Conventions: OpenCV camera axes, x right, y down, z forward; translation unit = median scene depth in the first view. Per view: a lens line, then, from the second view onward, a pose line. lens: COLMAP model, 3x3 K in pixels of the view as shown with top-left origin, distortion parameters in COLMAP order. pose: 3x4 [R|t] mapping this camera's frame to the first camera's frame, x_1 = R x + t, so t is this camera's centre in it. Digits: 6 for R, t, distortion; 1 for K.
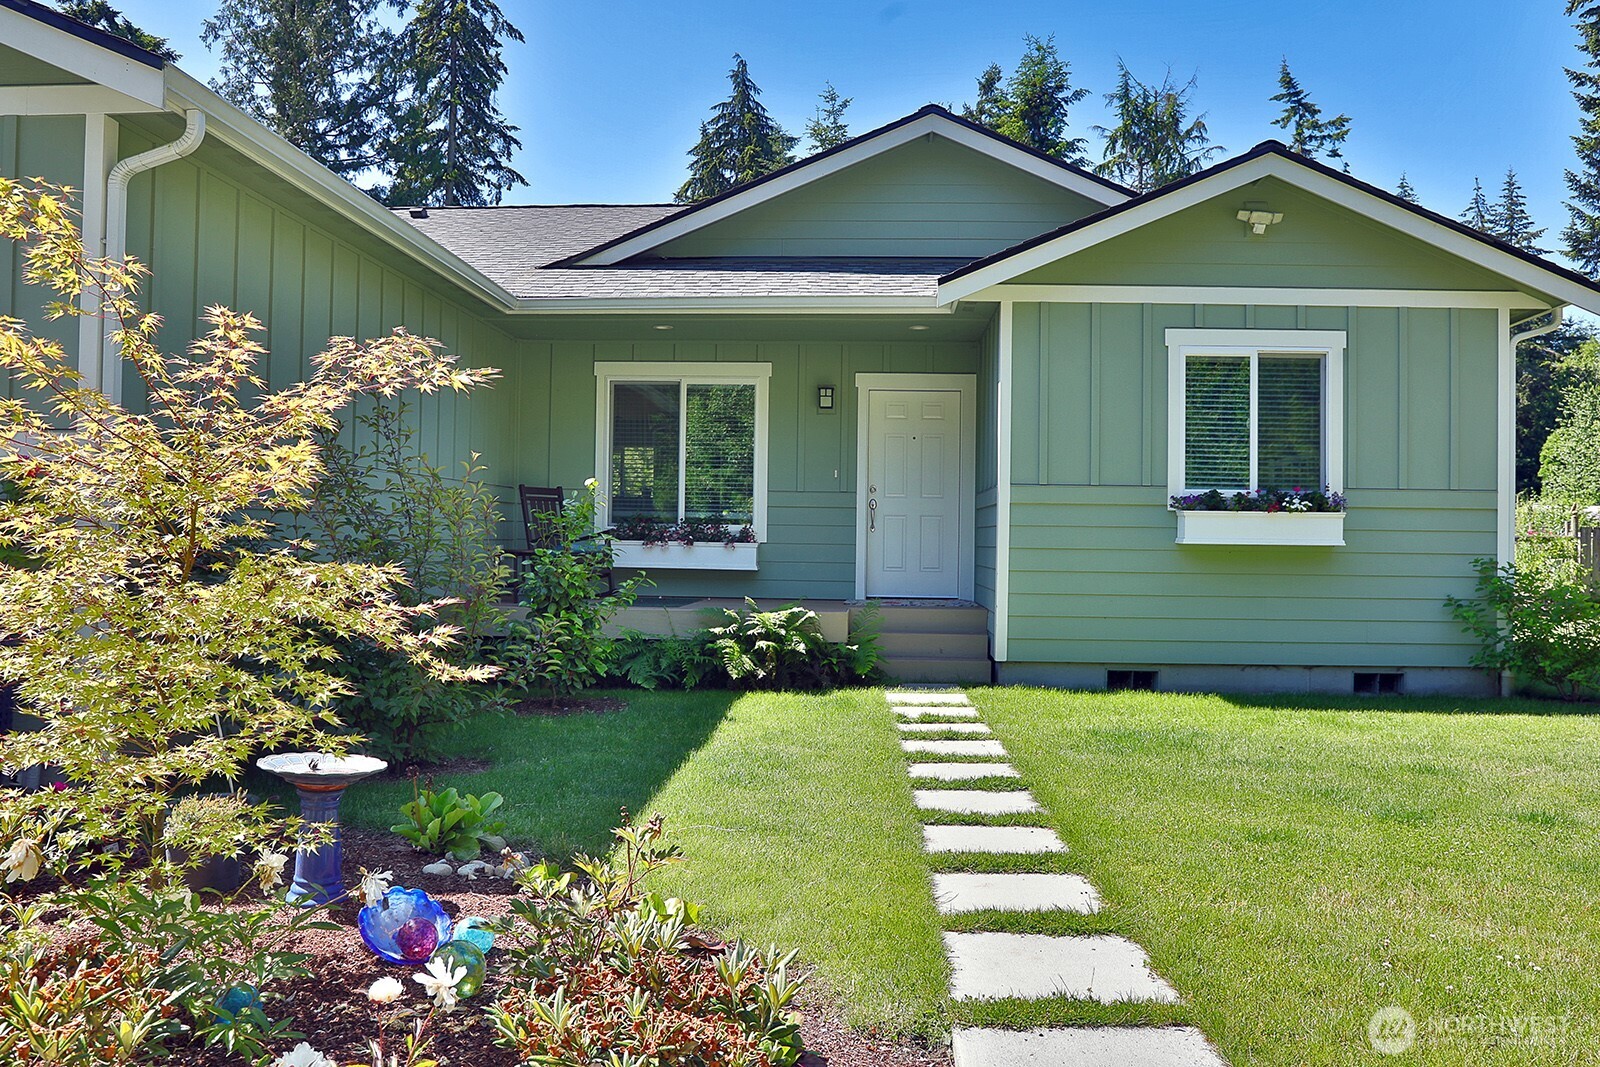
lens RADIAL K [[1181.0, 0, 812.8], [0, 1181.0, 529.0], [0, 0, 1]] dist [-0.065765, 0.024777]
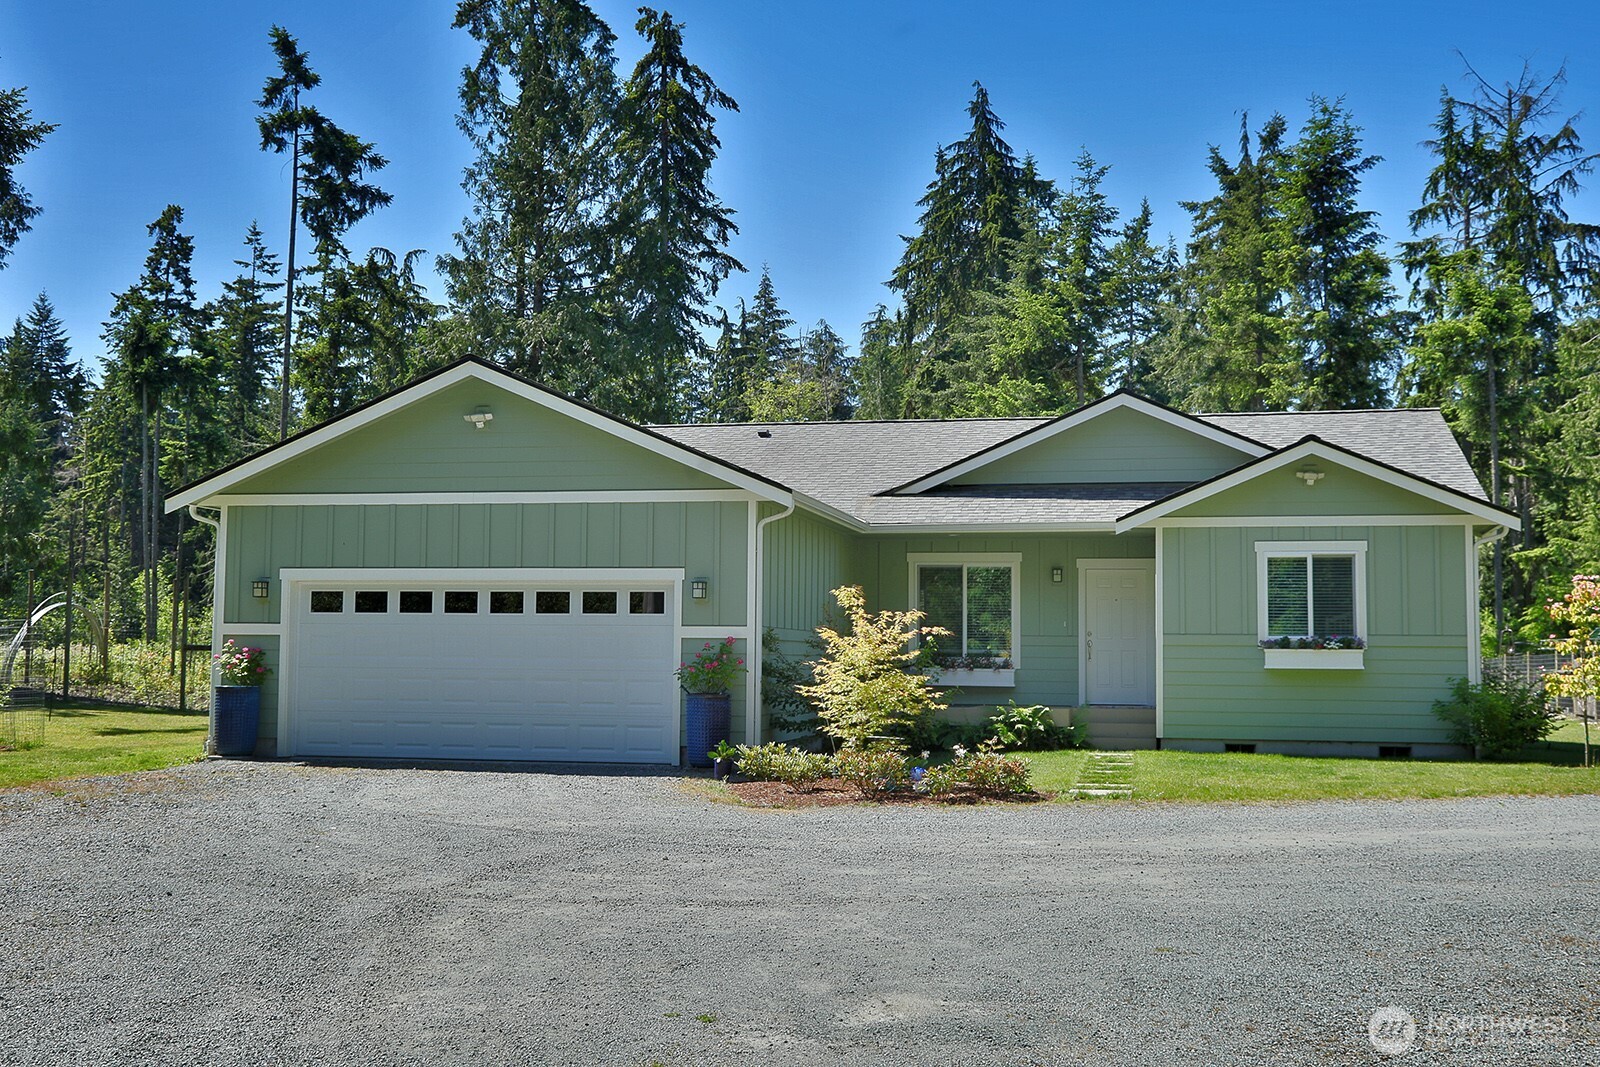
lens RADIAL K [[1598.9, 0, 793.0], [0, 1598.9, 580.3], [0, 0, 1]] dist [-0.018320, 0.000000]
pose [[0.983925, -0.014808, -0.177968, 0.008215], [0.006826, 0.998947, -0.045378, -0.002250], [0.178453, 0.043434, 0.982989, -0.220163]]
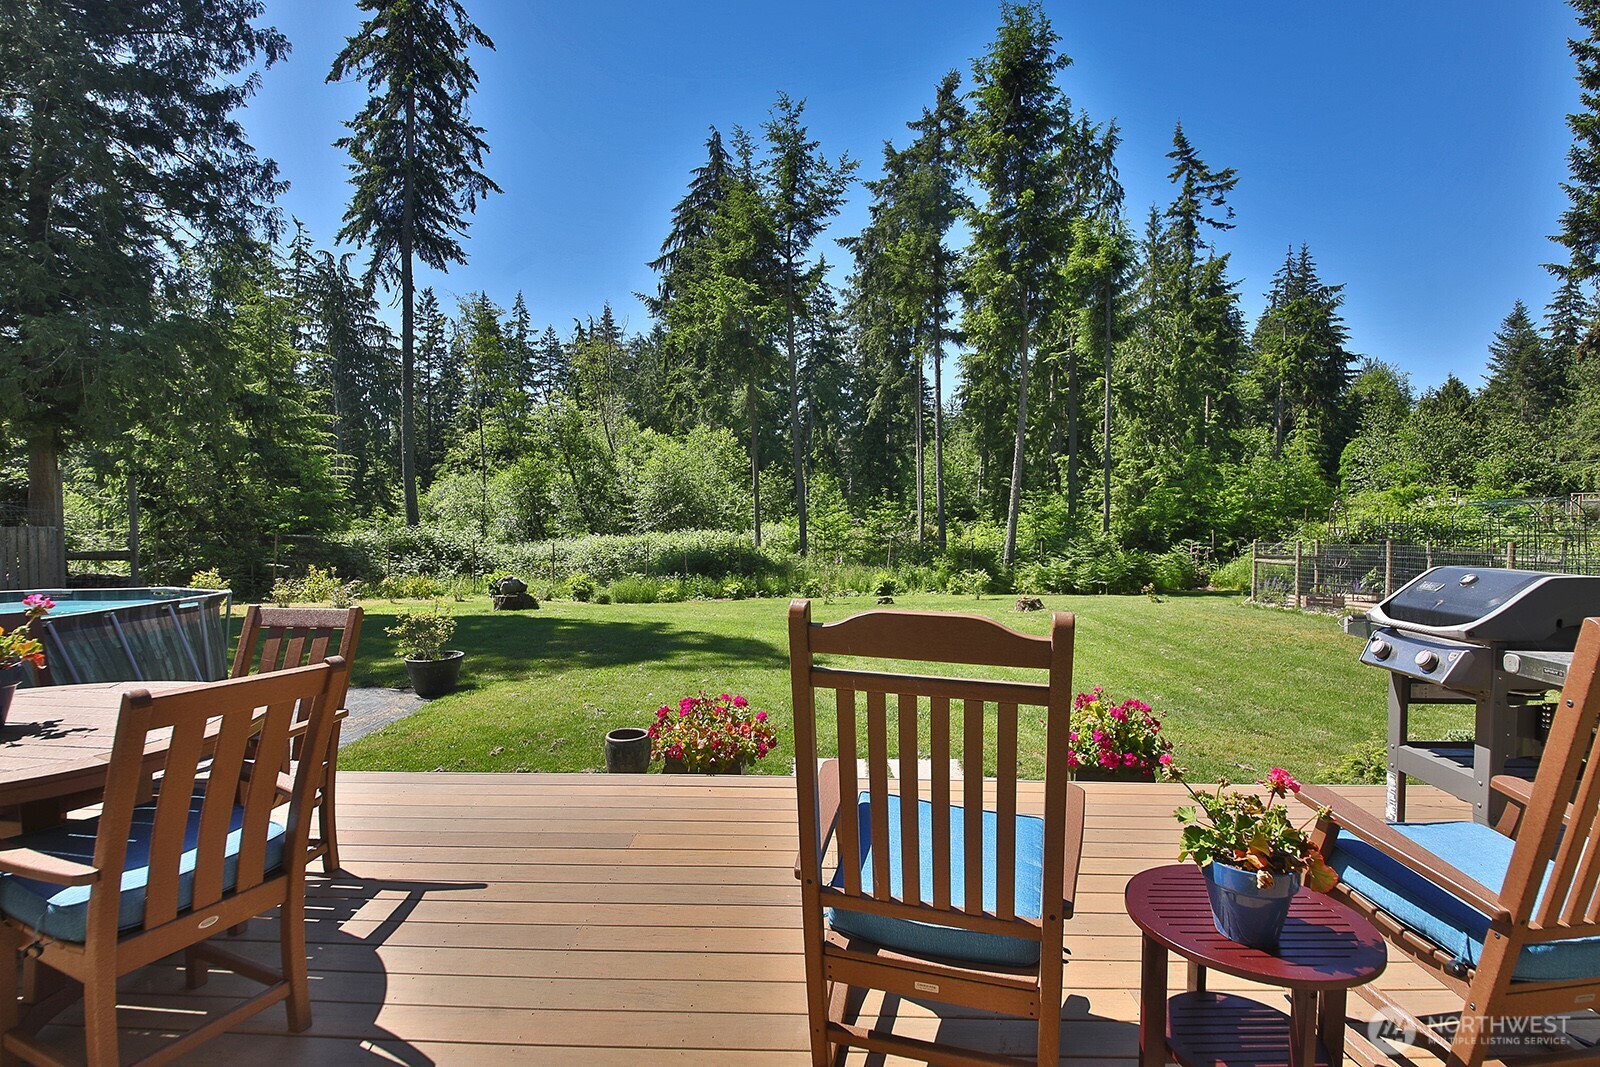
lens RADIAL K [[752.9, 0, 795.5], [0, 752.9, 539.0], [0, 0, 1]] dist [0.001518, 0.000064]
pose [[0.999660, -0.002810, 0.025939, -0.001204], [0.002112, 0.999636, 0.026894, -0.006547], [-0.026005, -0.026830, 0.999302, 0.379692]]
